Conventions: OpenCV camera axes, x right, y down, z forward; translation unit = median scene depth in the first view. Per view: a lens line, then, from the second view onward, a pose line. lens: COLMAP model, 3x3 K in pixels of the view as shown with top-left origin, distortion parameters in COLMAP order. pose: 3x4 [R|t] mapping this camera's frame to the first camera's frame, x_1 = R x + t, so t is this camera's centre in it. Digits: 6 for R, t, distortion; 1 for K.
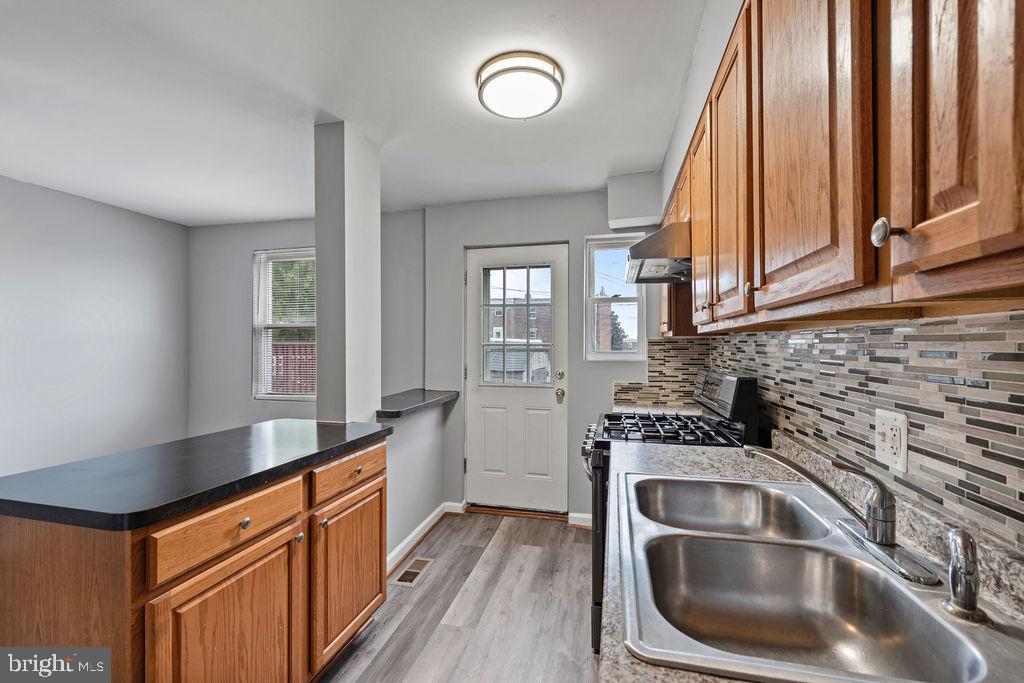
lens RADIAL K [[419.0, 0, 508.2], [0, 419.0, 347.0], [0, 0, 1]] dist [0.010666, -0.004088]
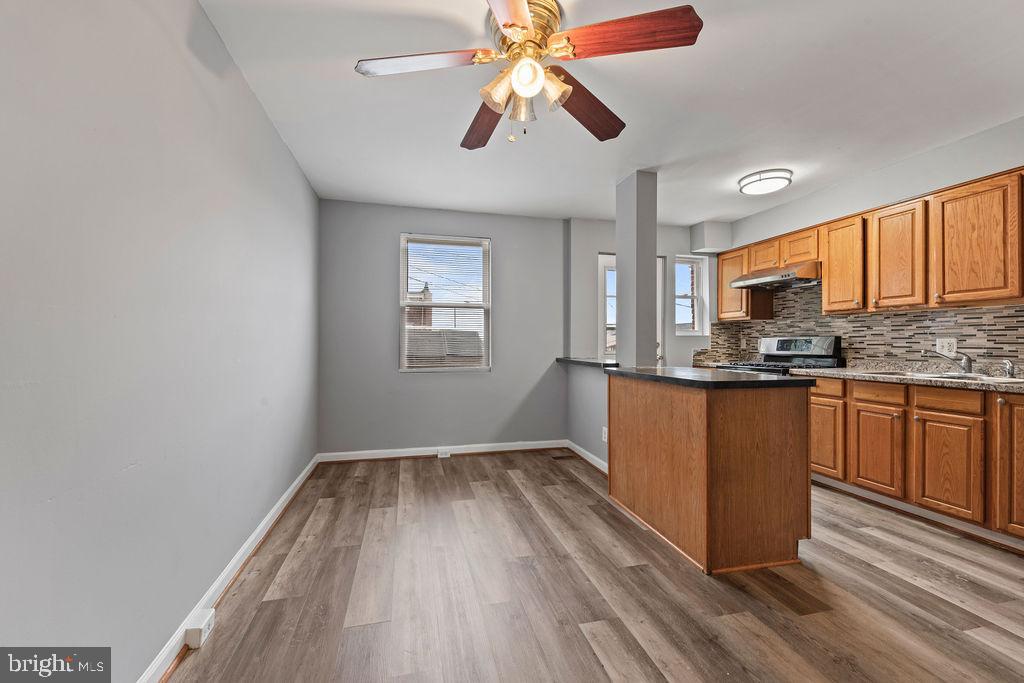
lens RADIAL K [[419.0, 0, 508.4], [0, 419.0, 343.0], [0, 0, 1]] dist [0.010666, -0.004088]
pose [[0.886568, 0.002434, 0.462593, -2.118918], [-0.001834, 0.999997, -0.001746, 0.126051], [-0.462595, 0.000700, 0.886569, -0.159489]]
